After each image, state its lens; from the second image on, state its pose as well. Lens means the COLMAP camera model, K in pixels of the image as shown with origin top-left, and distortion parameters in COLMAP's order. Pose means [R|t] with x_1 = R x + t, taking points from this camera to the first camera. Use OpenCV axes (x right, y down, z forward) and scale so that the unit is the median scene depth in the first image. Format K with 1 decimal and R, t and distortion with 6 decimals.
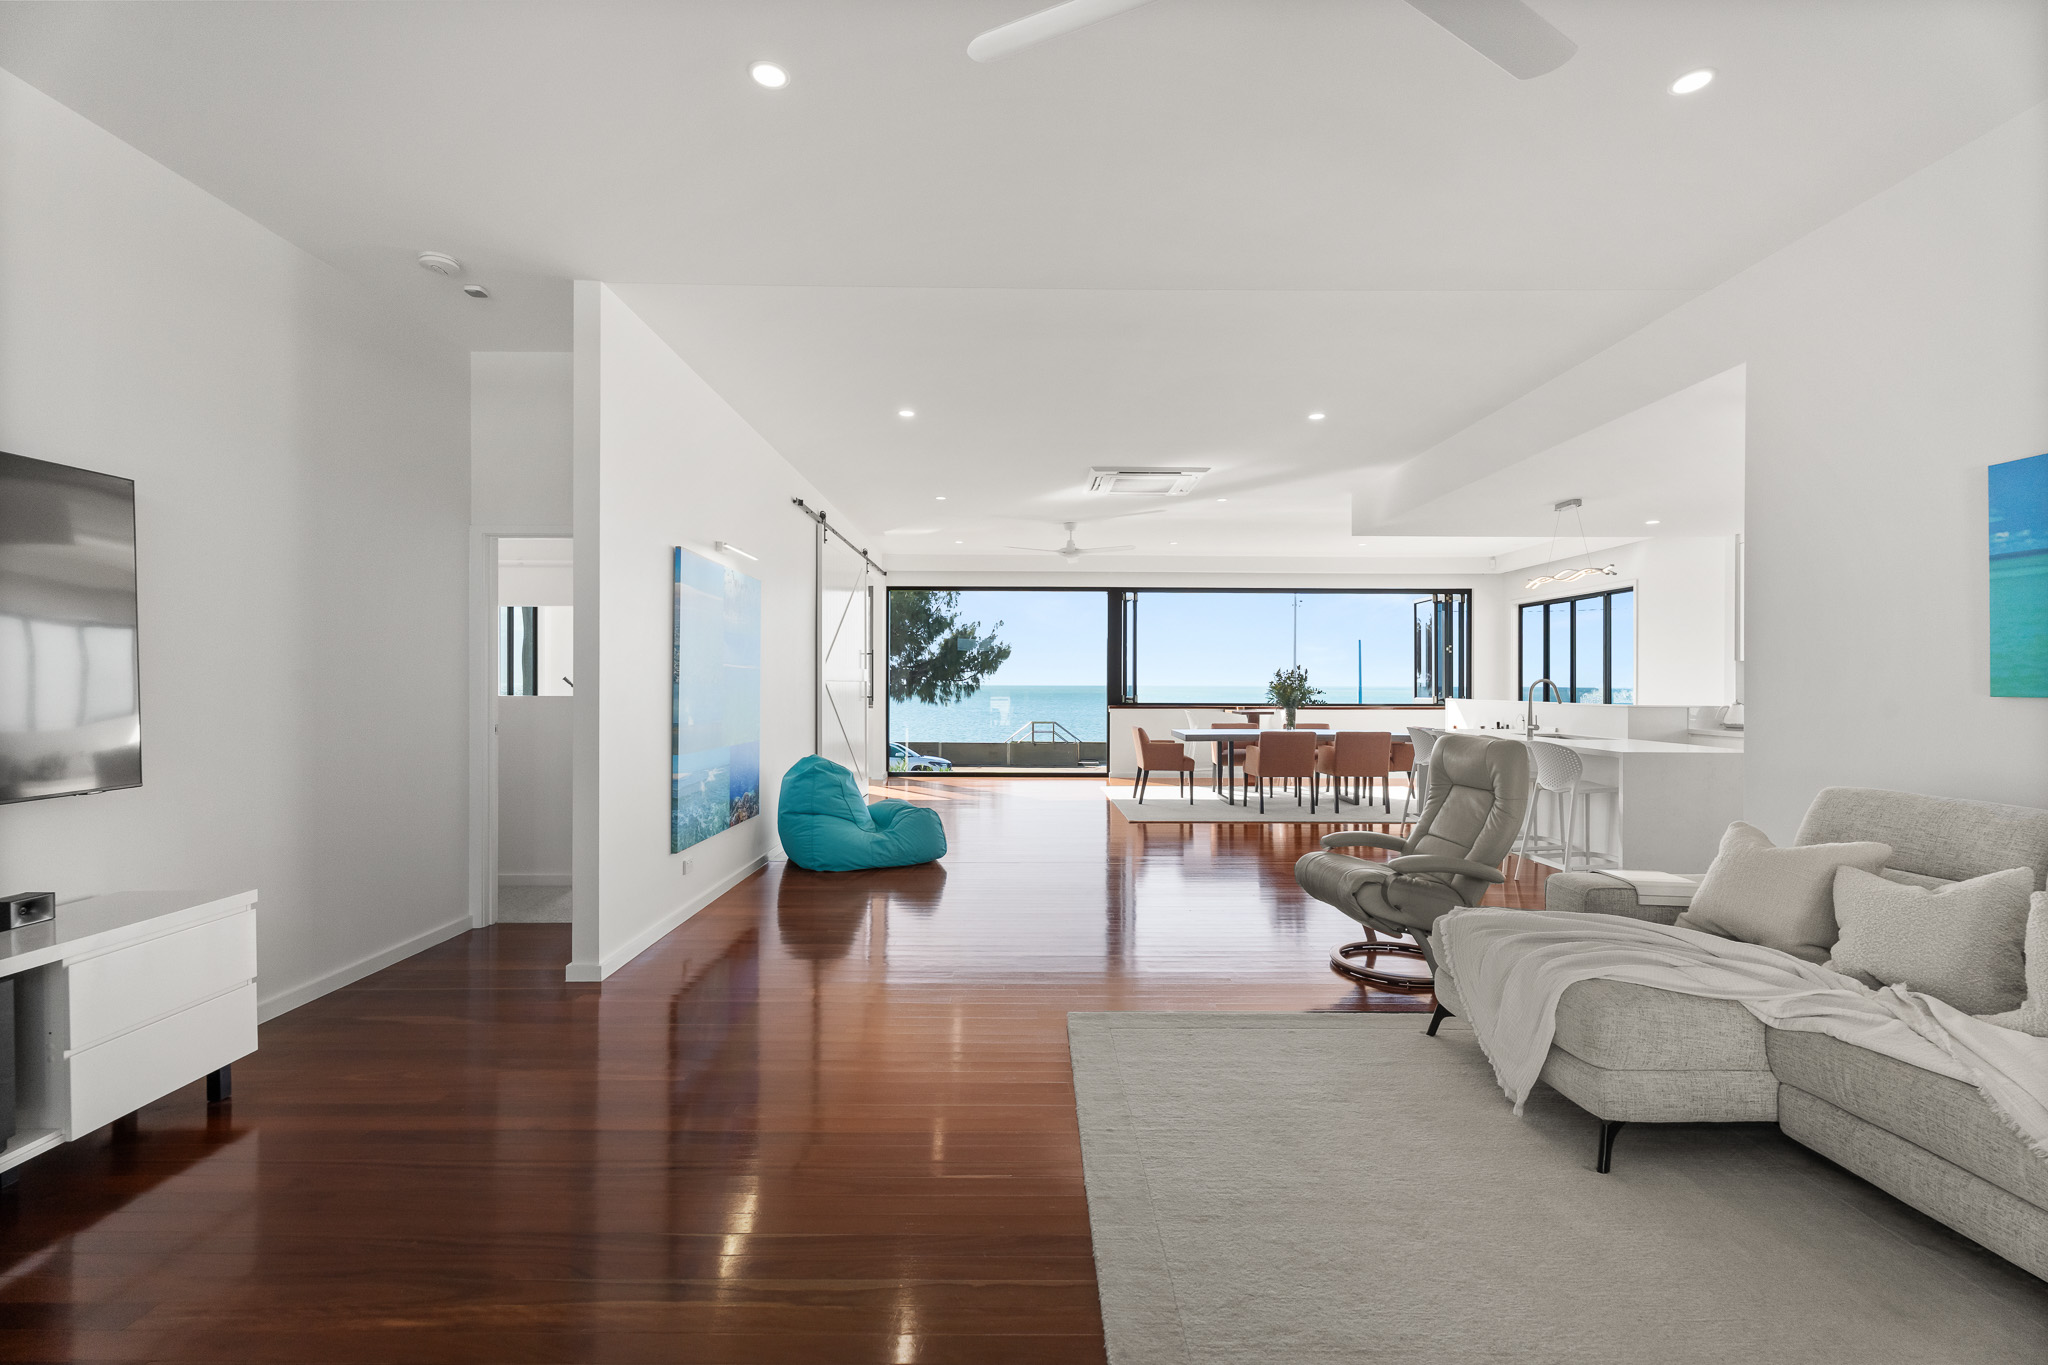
lens RADIAL K [[913.4, 0, 1022.1], [0, 913.4, 683.5], [0, 0, 1]] dist [0.001498, 0.000109]
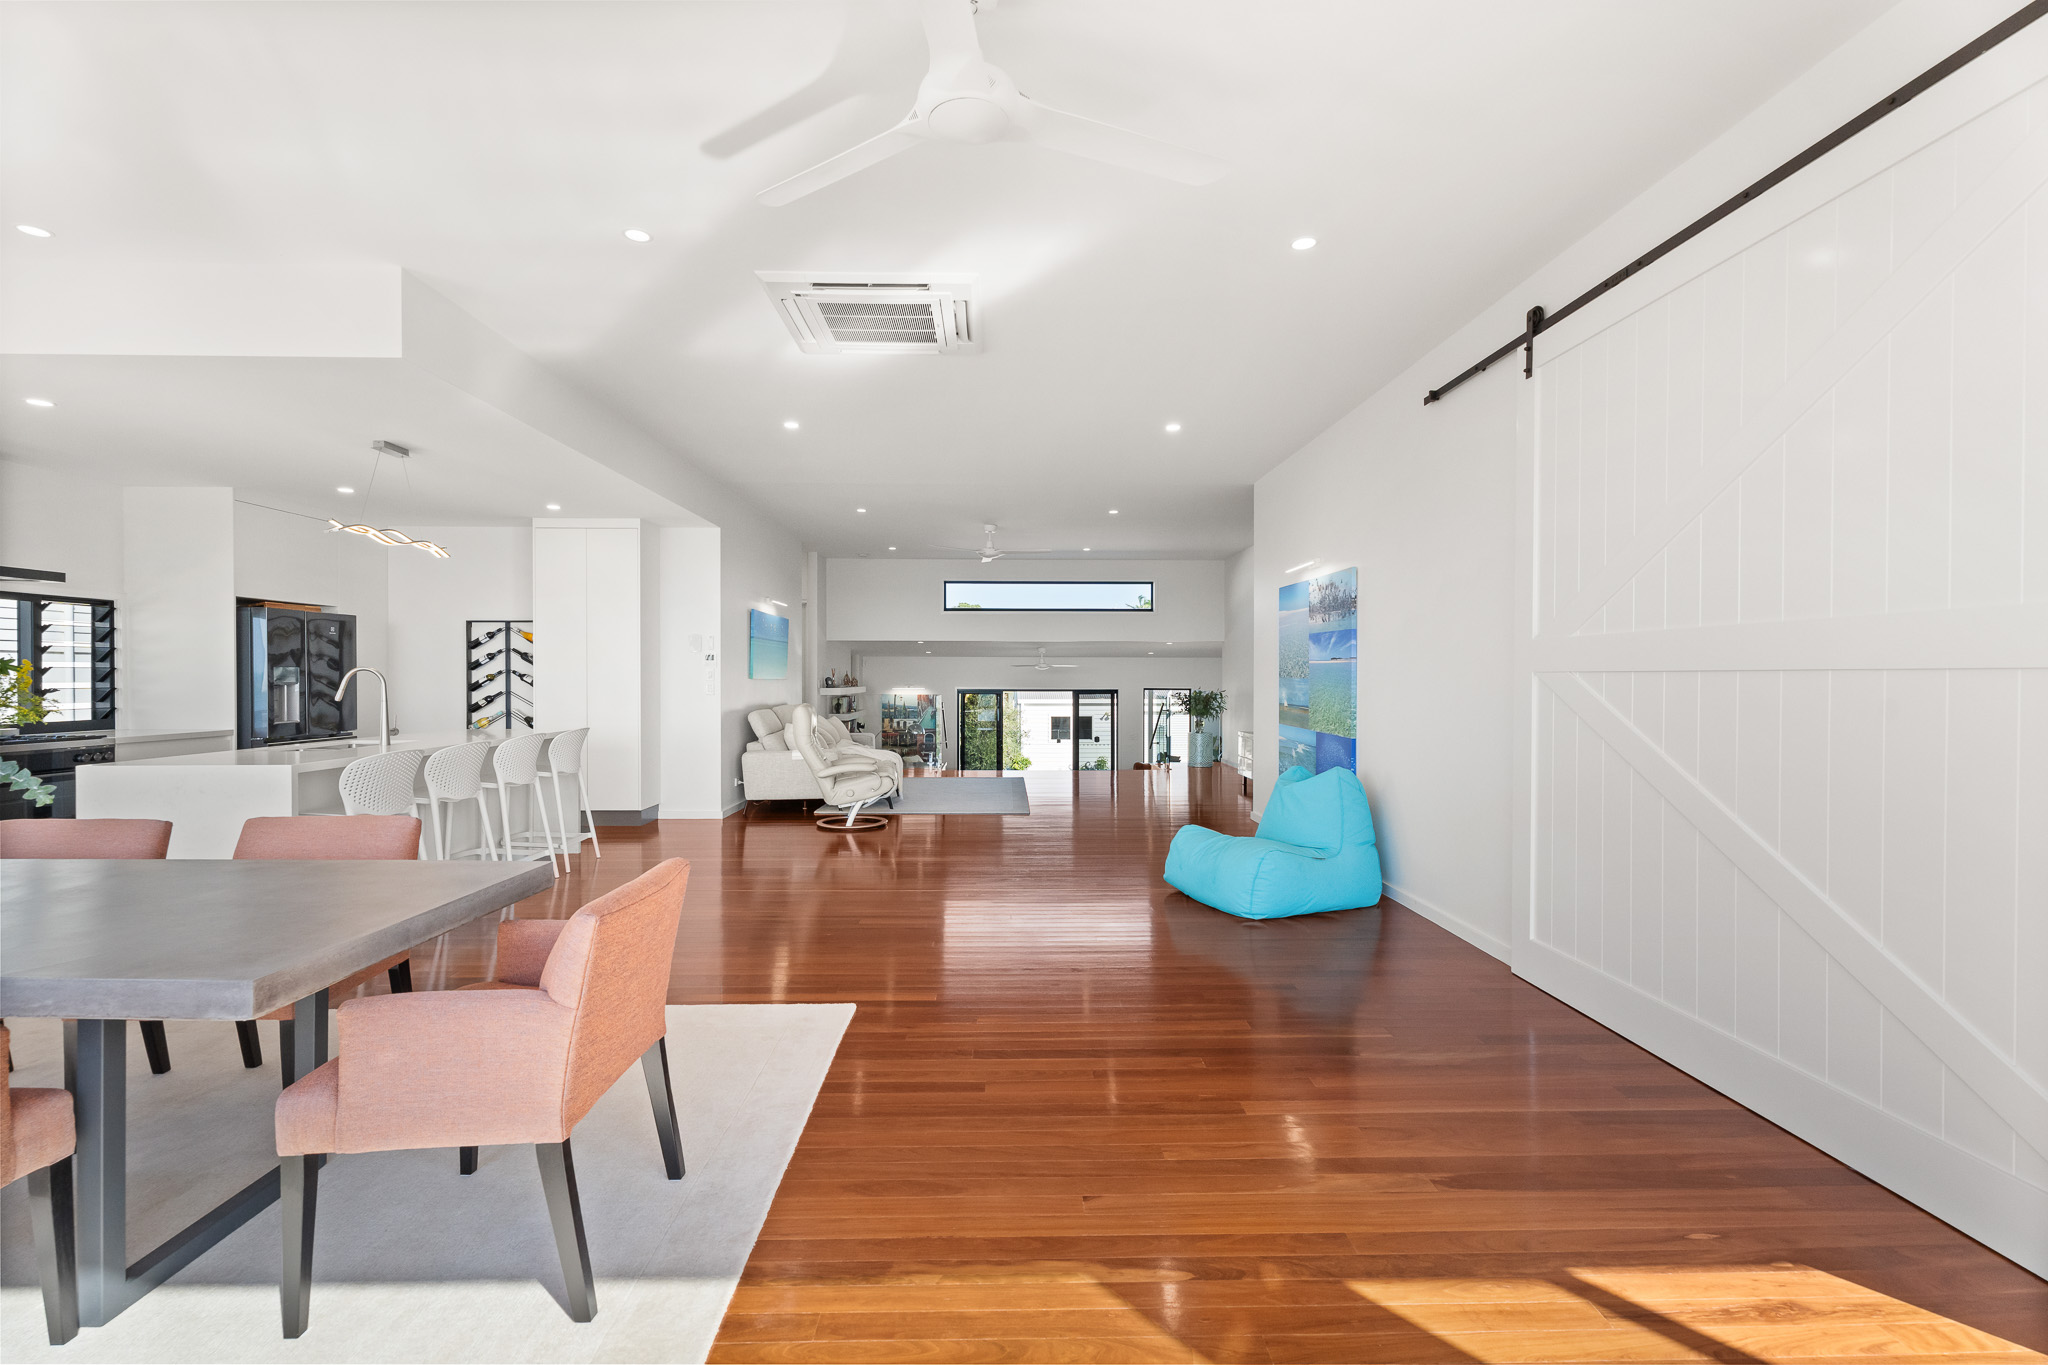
lens RADIAL K [[913.4, 0, 1020.0], [0, 913.4, 677.1], [0, 0, 1]] dist [0.001498, 0.000109]
pose [[-0.999731, -0.003168, -0.022980, 0.046676], [-0.003158, 0.999995, -0.000453, 0.000504], [0.022981, -0.000380, -0.999736, 1.215295]]
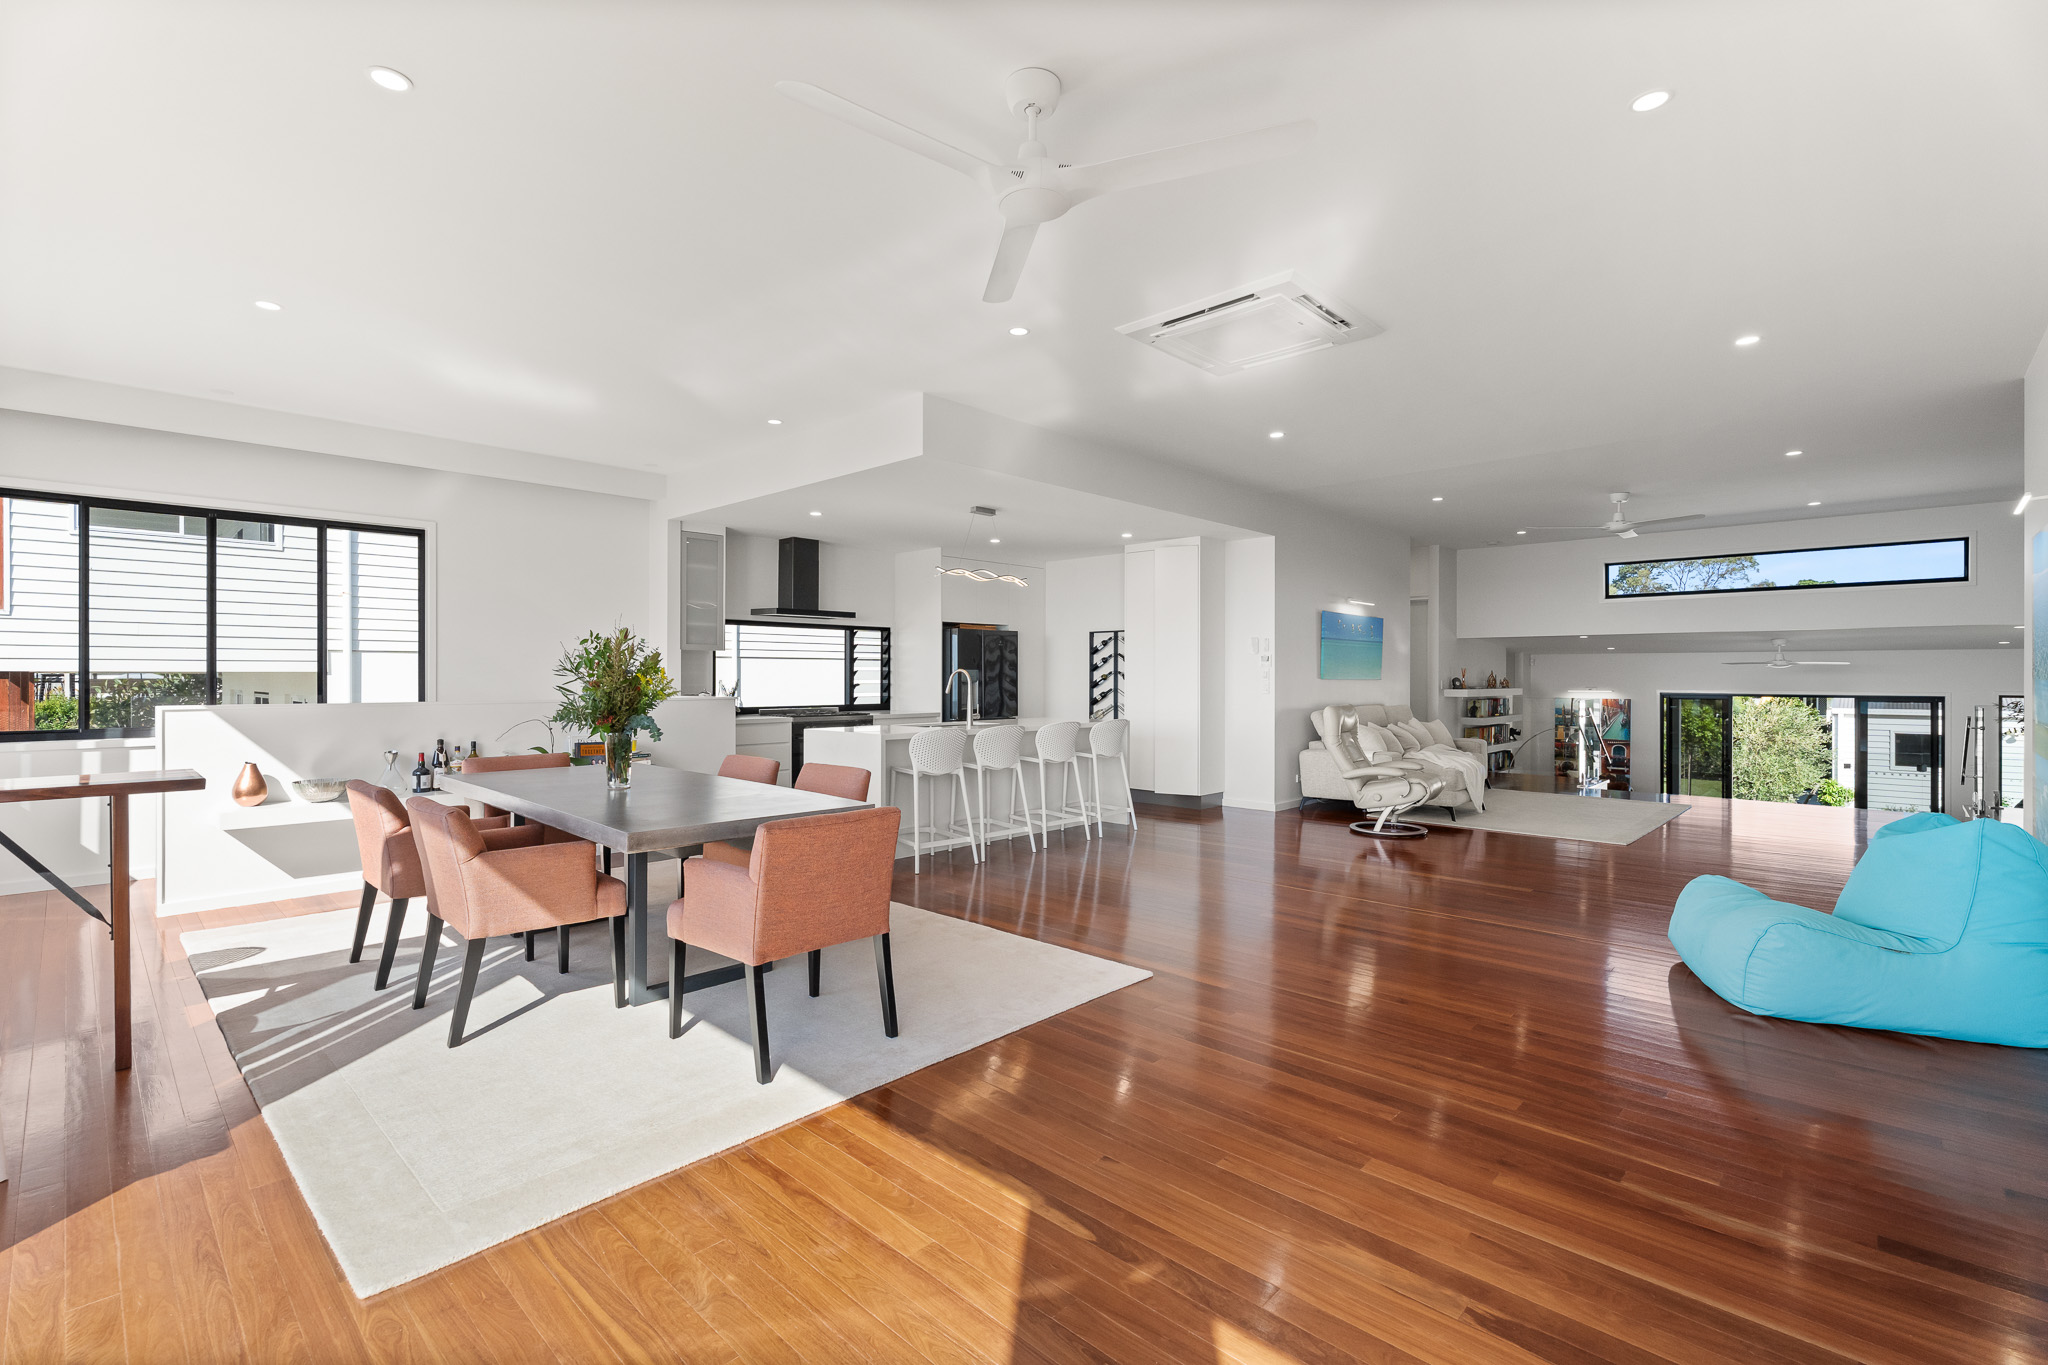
lens RADIAL K [[913.4, 0, 1016.4], [0, 913.4, 674.5], [0, 0, 1]] dist [0.001498, 0.000109]
pose [[-0.716533, -0.002950, 0.697547, -0.133313], [-0.004376, 0.999990, -0.000266, -0.000275], [-0.697540, -0.003244, -0.716539, 1.181517]]
